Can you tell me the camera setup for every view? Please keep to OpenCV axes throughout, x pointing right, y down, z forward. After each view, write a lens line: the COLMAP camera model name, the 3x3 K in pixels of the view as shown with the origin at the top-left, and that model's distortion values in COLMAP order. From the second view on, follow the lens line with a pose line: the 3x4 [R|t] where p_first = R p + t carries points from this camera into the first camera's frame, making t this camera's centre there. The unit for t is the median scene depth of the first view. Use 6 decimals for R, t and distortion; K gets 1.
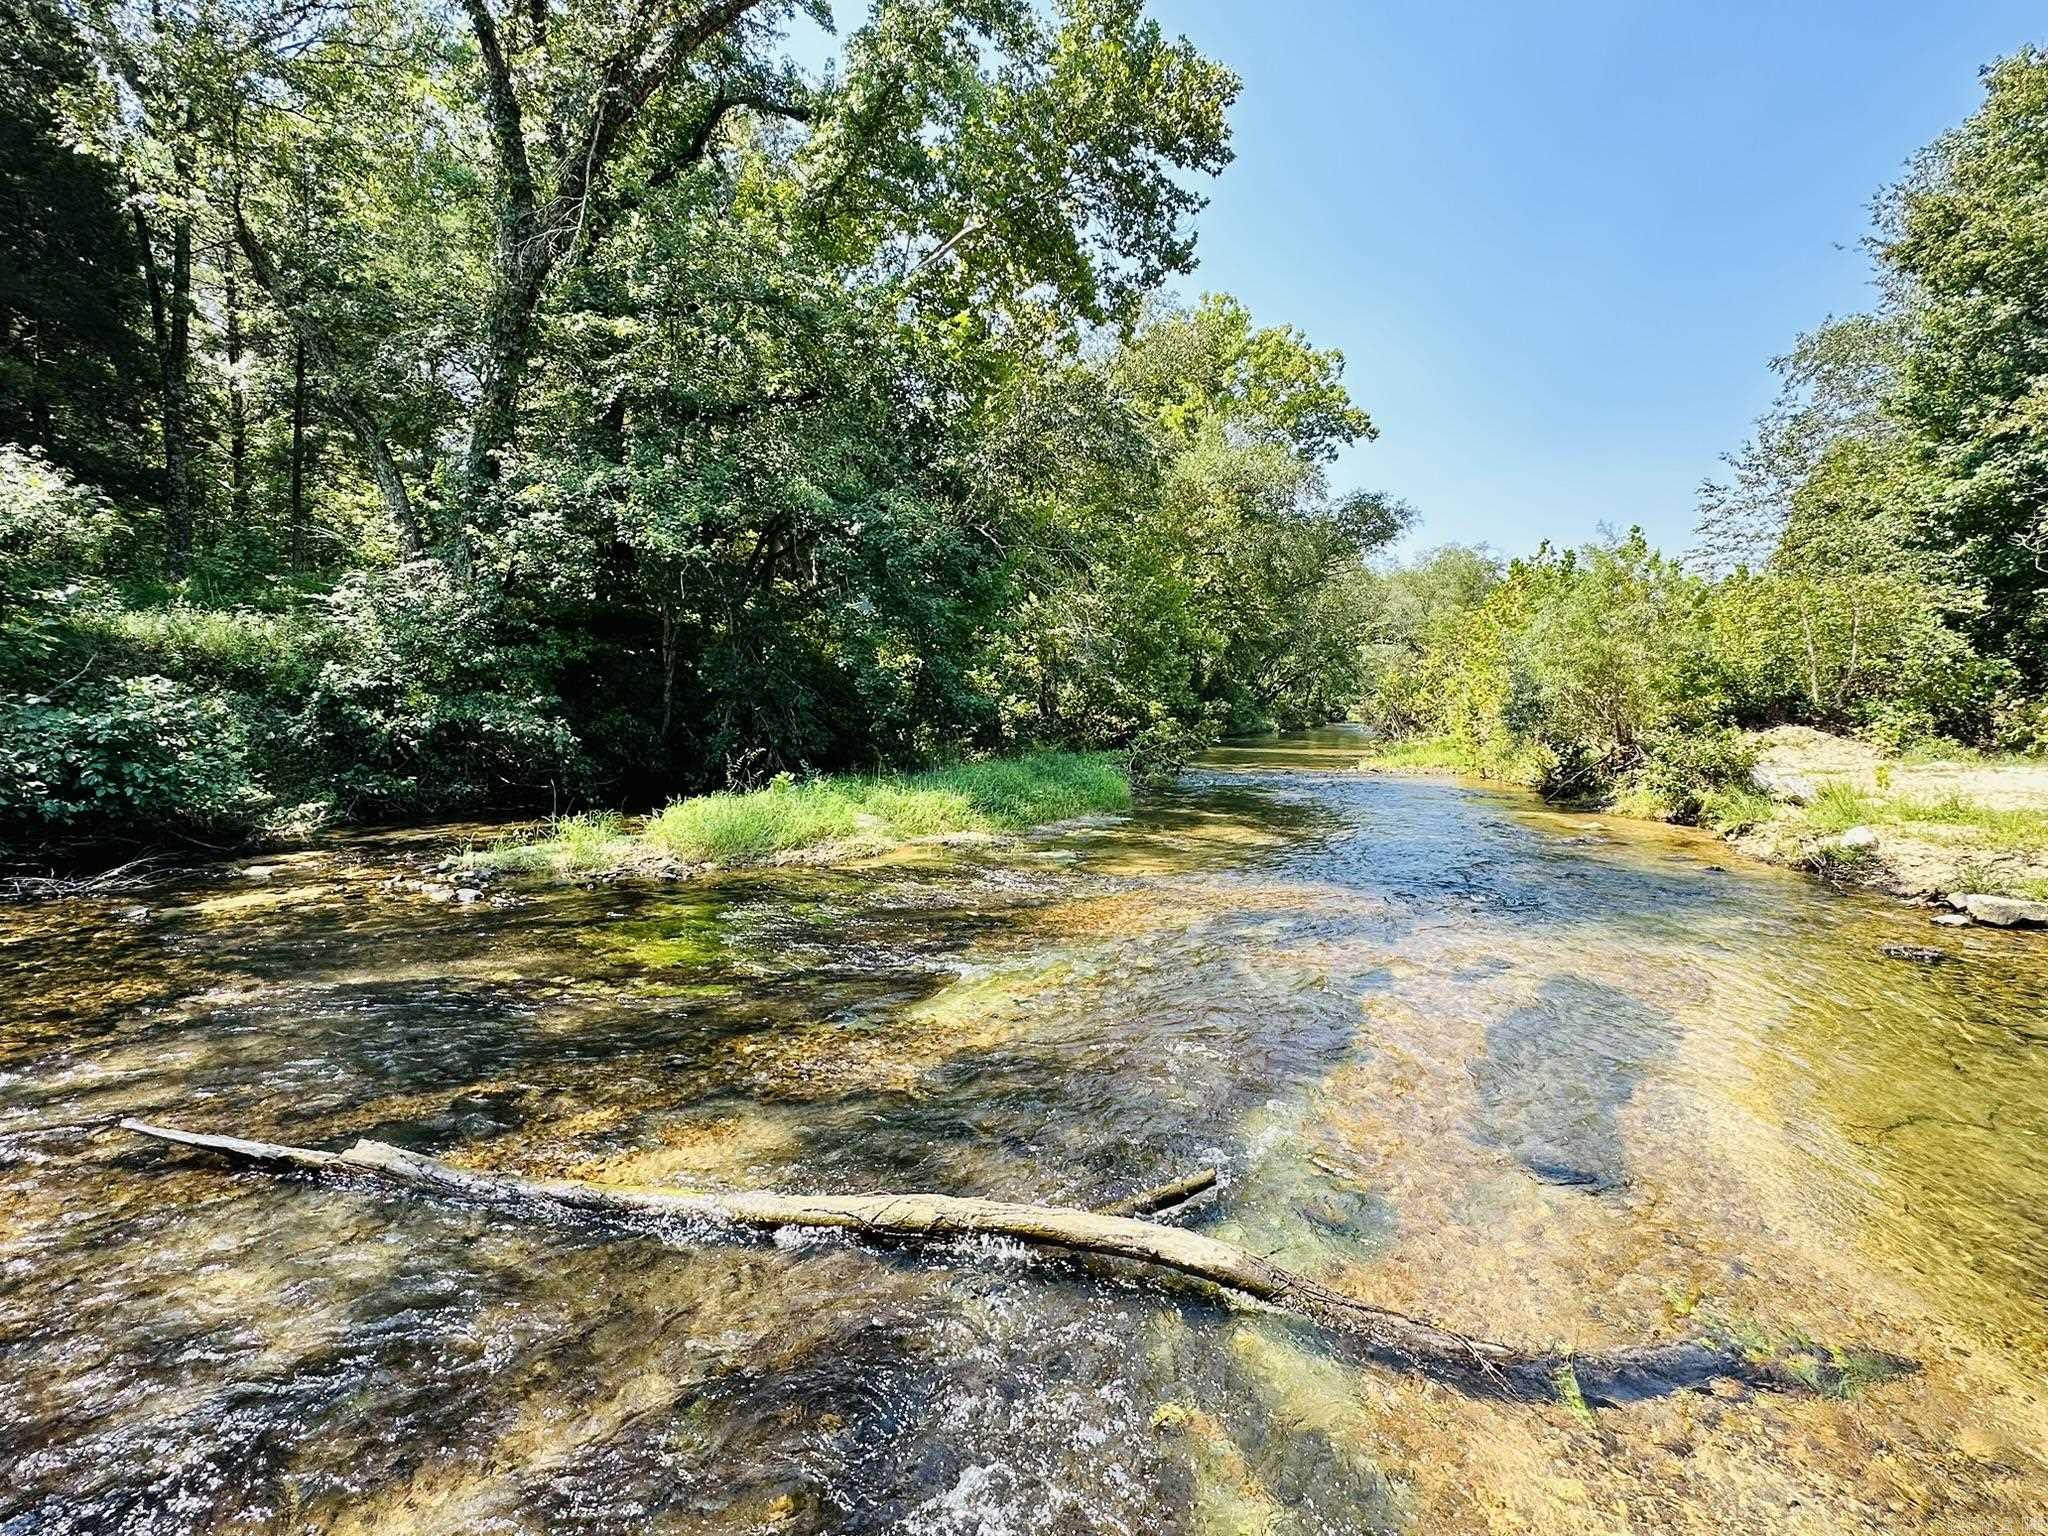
lens RADIAL K [[987.3, 0, 1030.9], [0, 987.3, 758.3], [0, 0, 1]] dist [-0.001545, 0.000243]
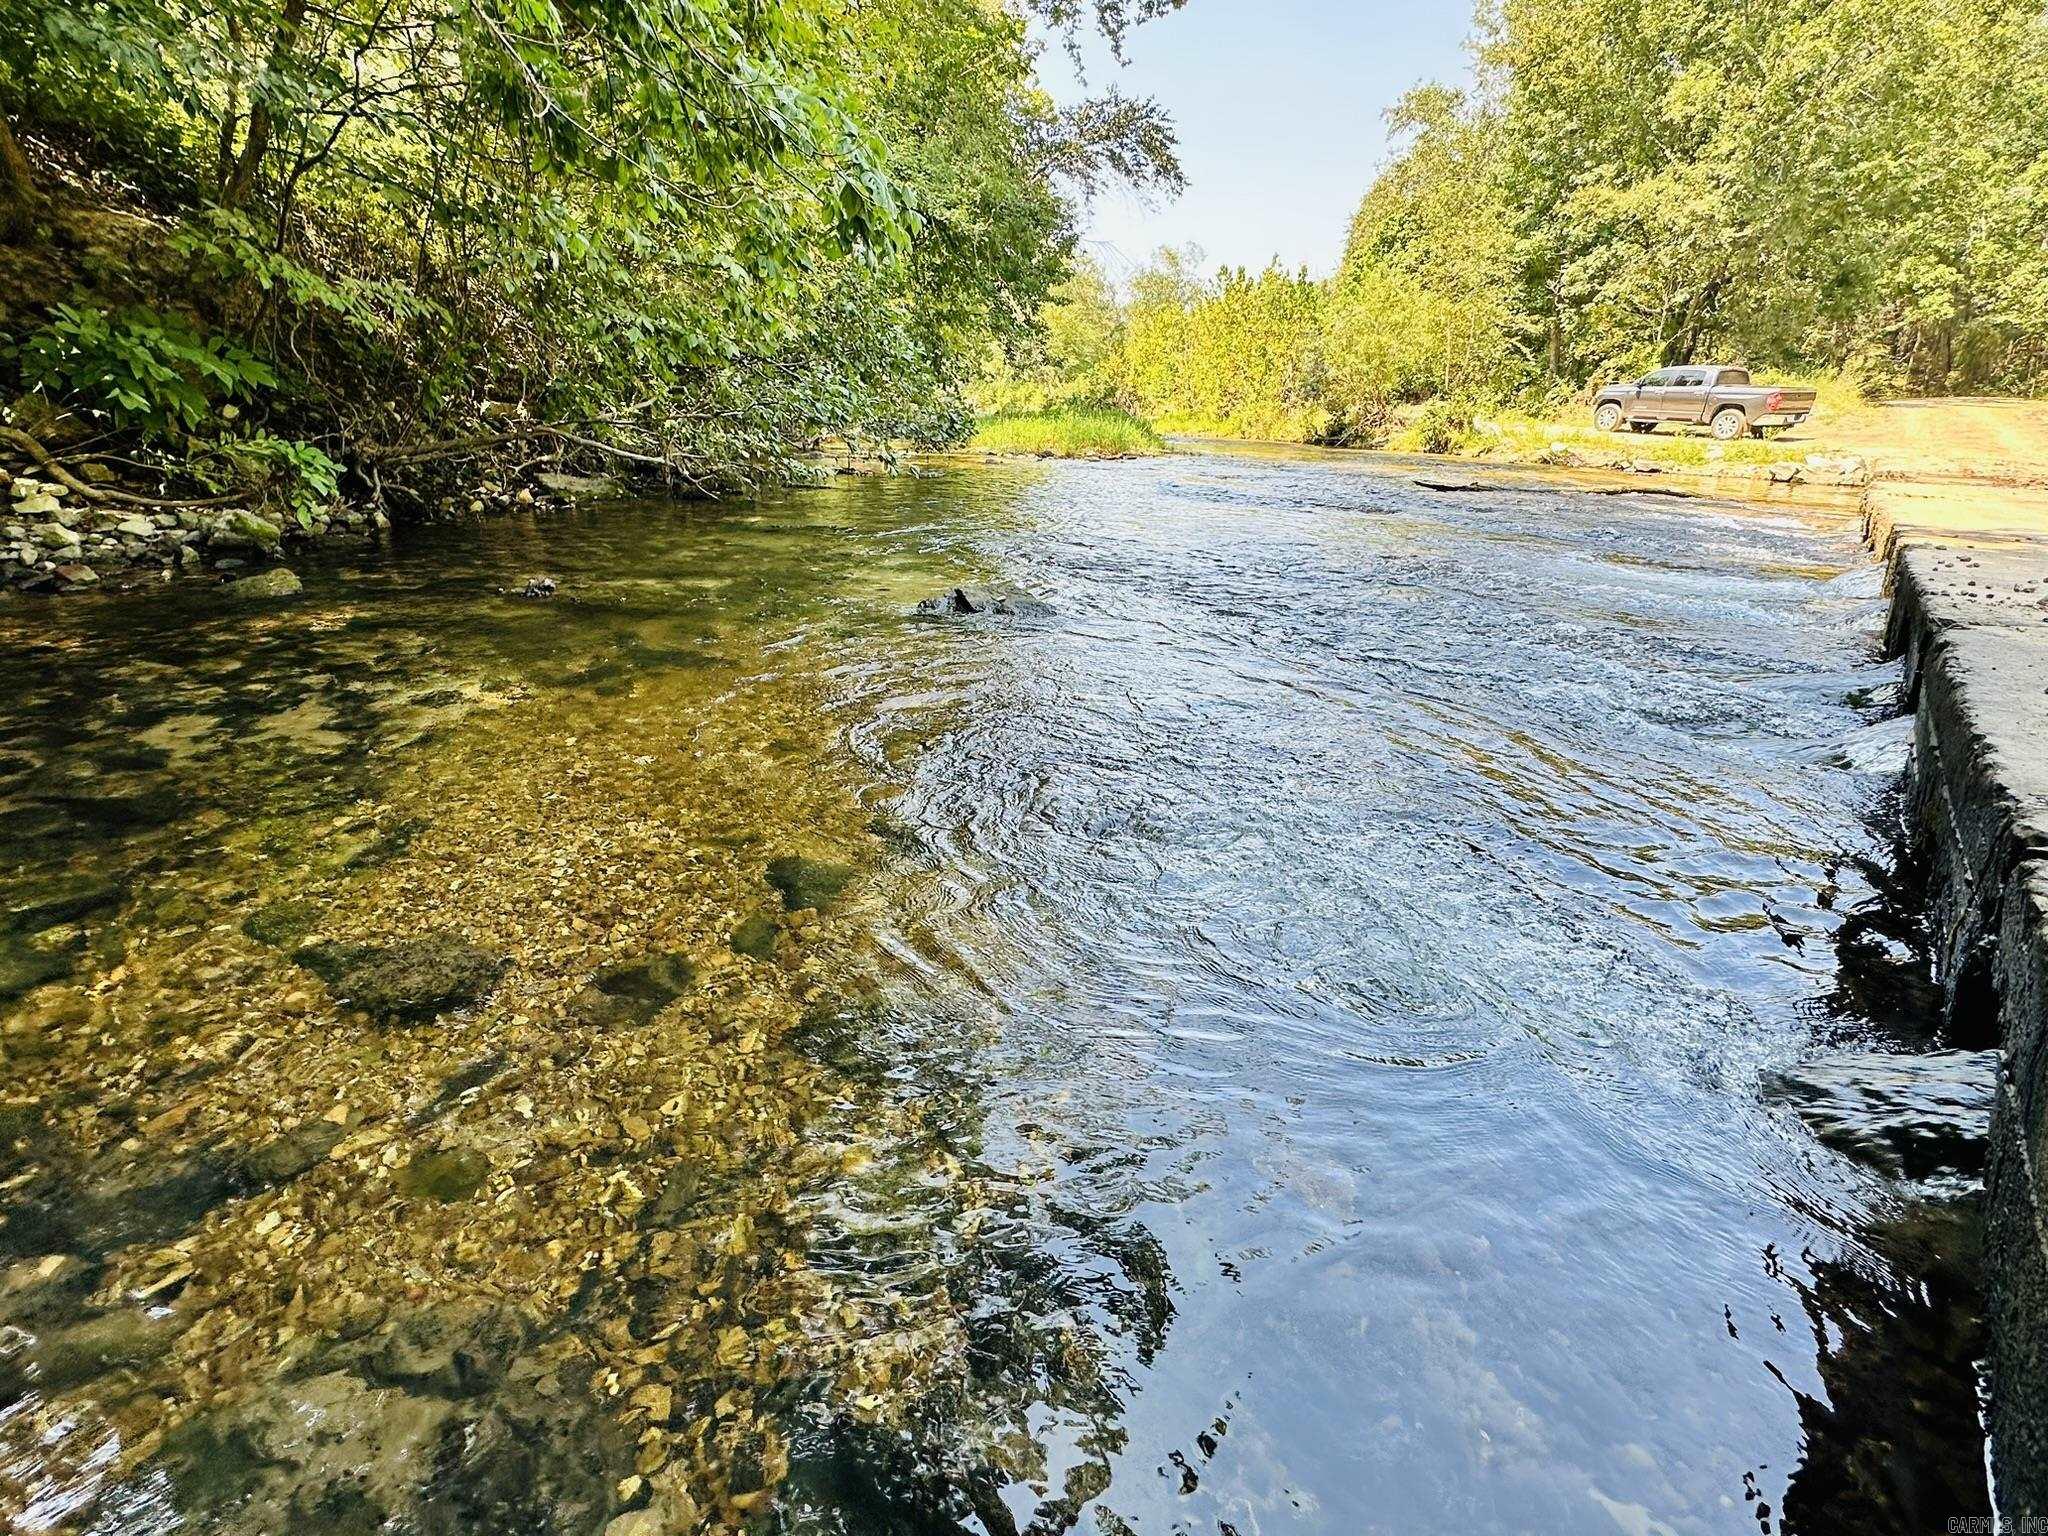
lens RADIAL K [[987.3, 0, 1030.9], [0, 987.3, 758.3], [0, 0, 1]] dist [-0.001545, 0.000243]
pose [[0.896451, -0.129122, 0.423914, -0.578425], [0.006811, 0.960510, 0.278163, 0.073807], [-0.443091, -0.246473, 0.861929, -0.222826]]
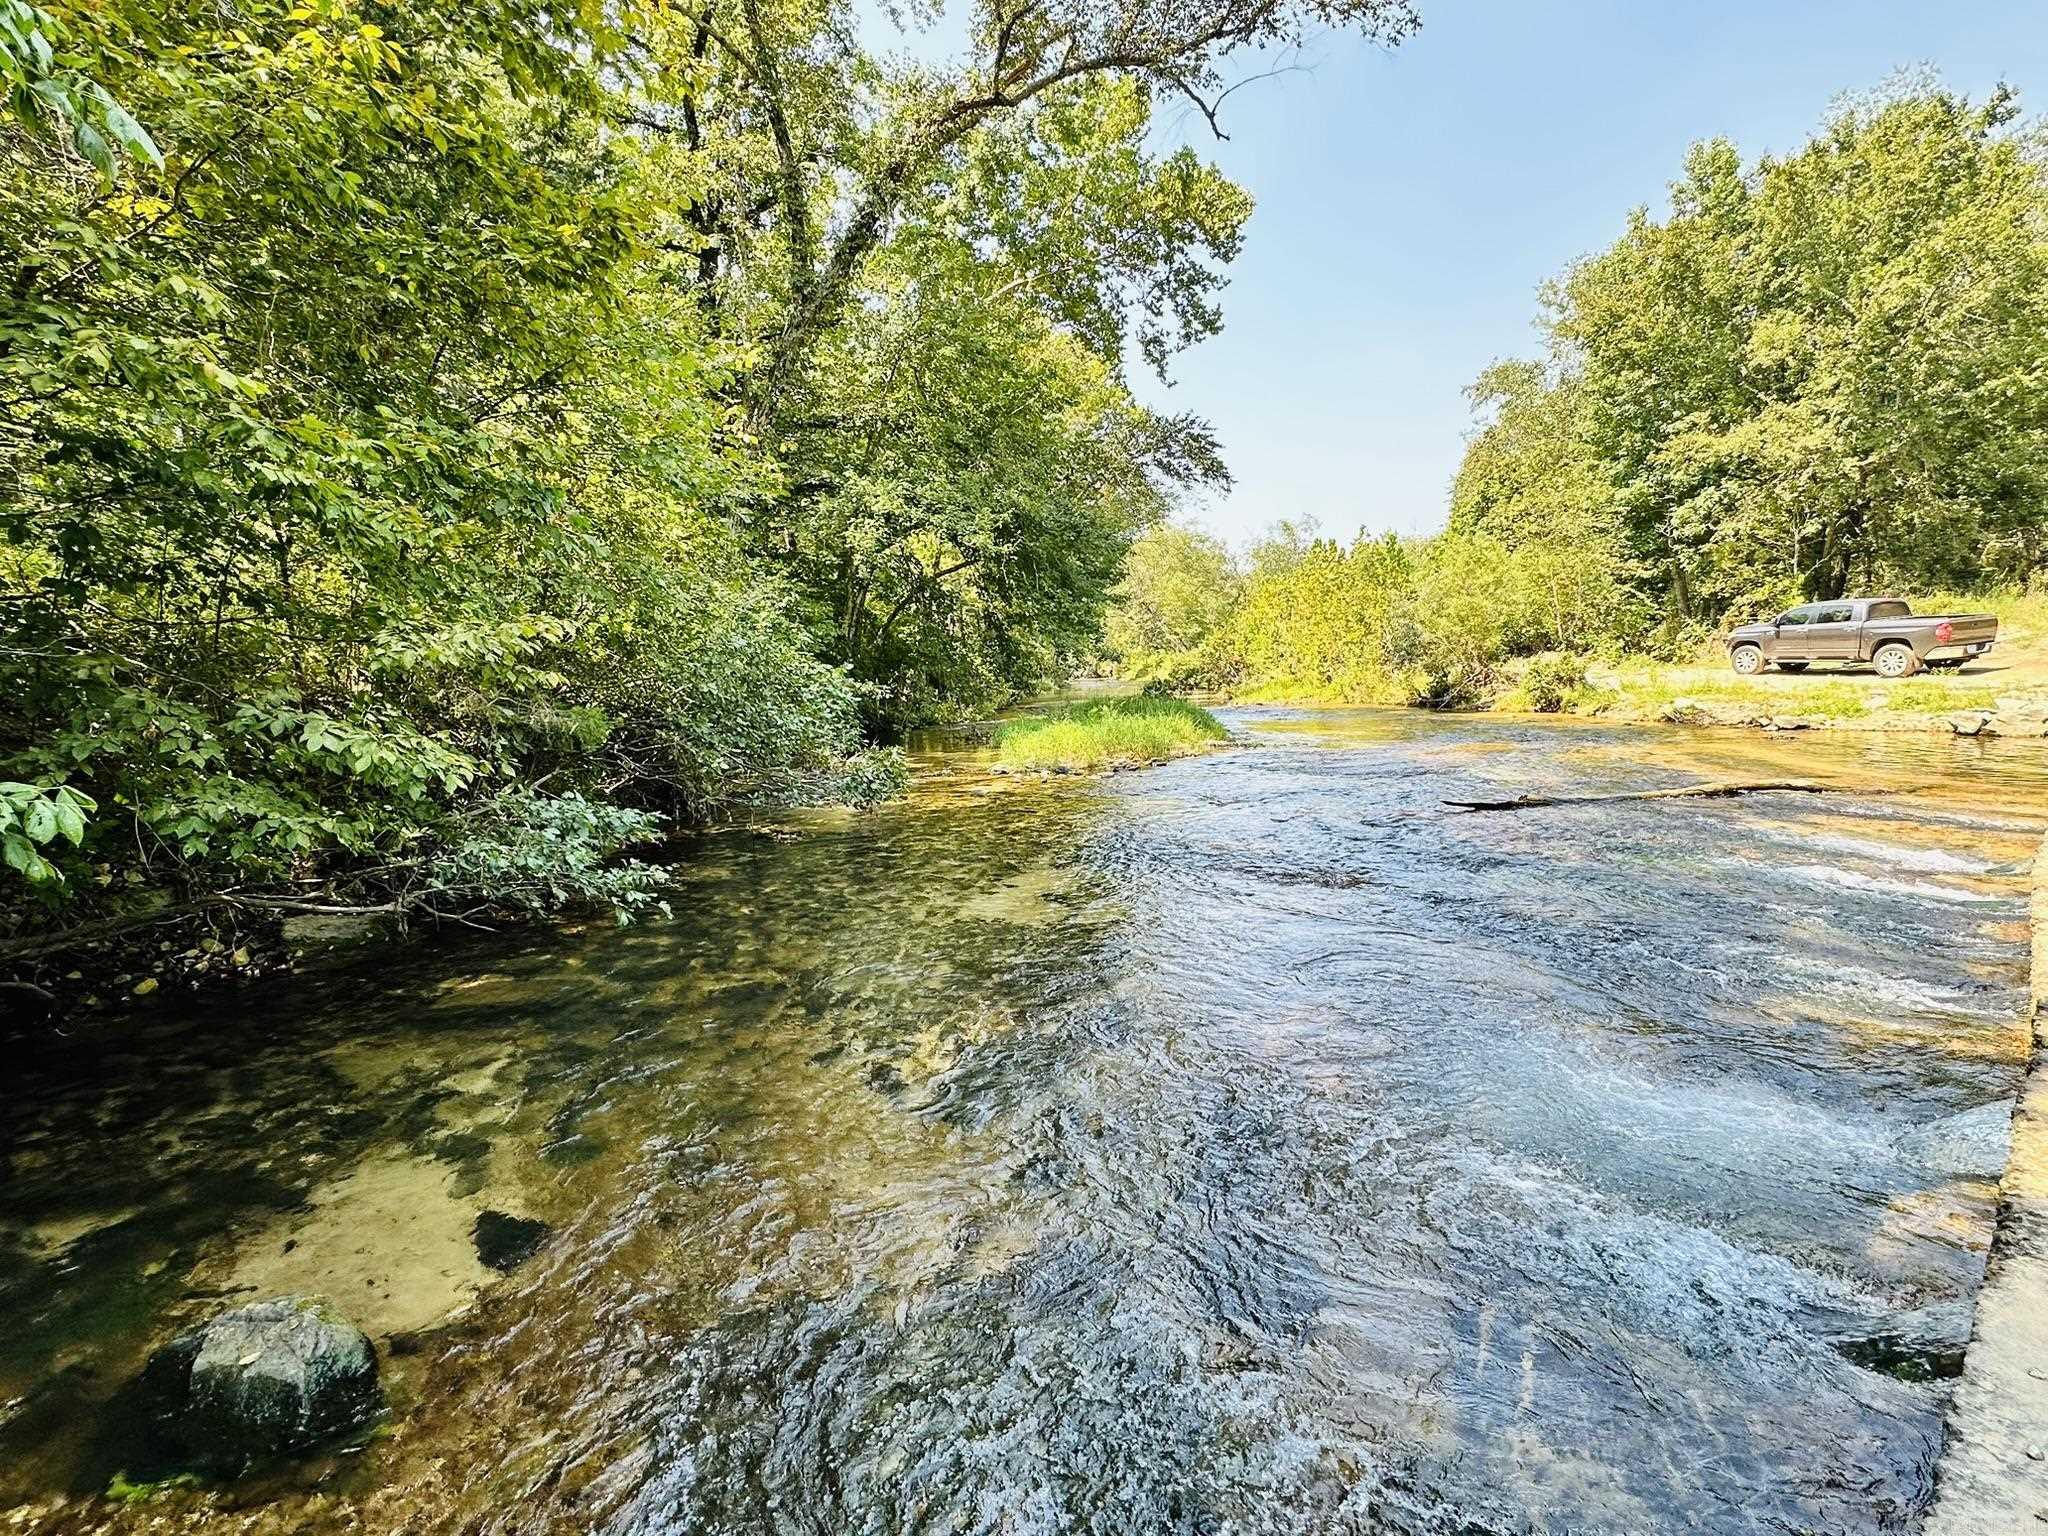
lens RADIAL K [[987.3, 0, 1030.9], [0, 987.3, 758.3], [0, 0, 1]] dist [-0.001545, 0.000243]
pose [[0.949570, -0.074427, 0.304595, -0.460545], [0.071289, 0.997226, 0.021426, 0.038433], [-0.305344, 0.001369, 0.952241, -0.186468]]
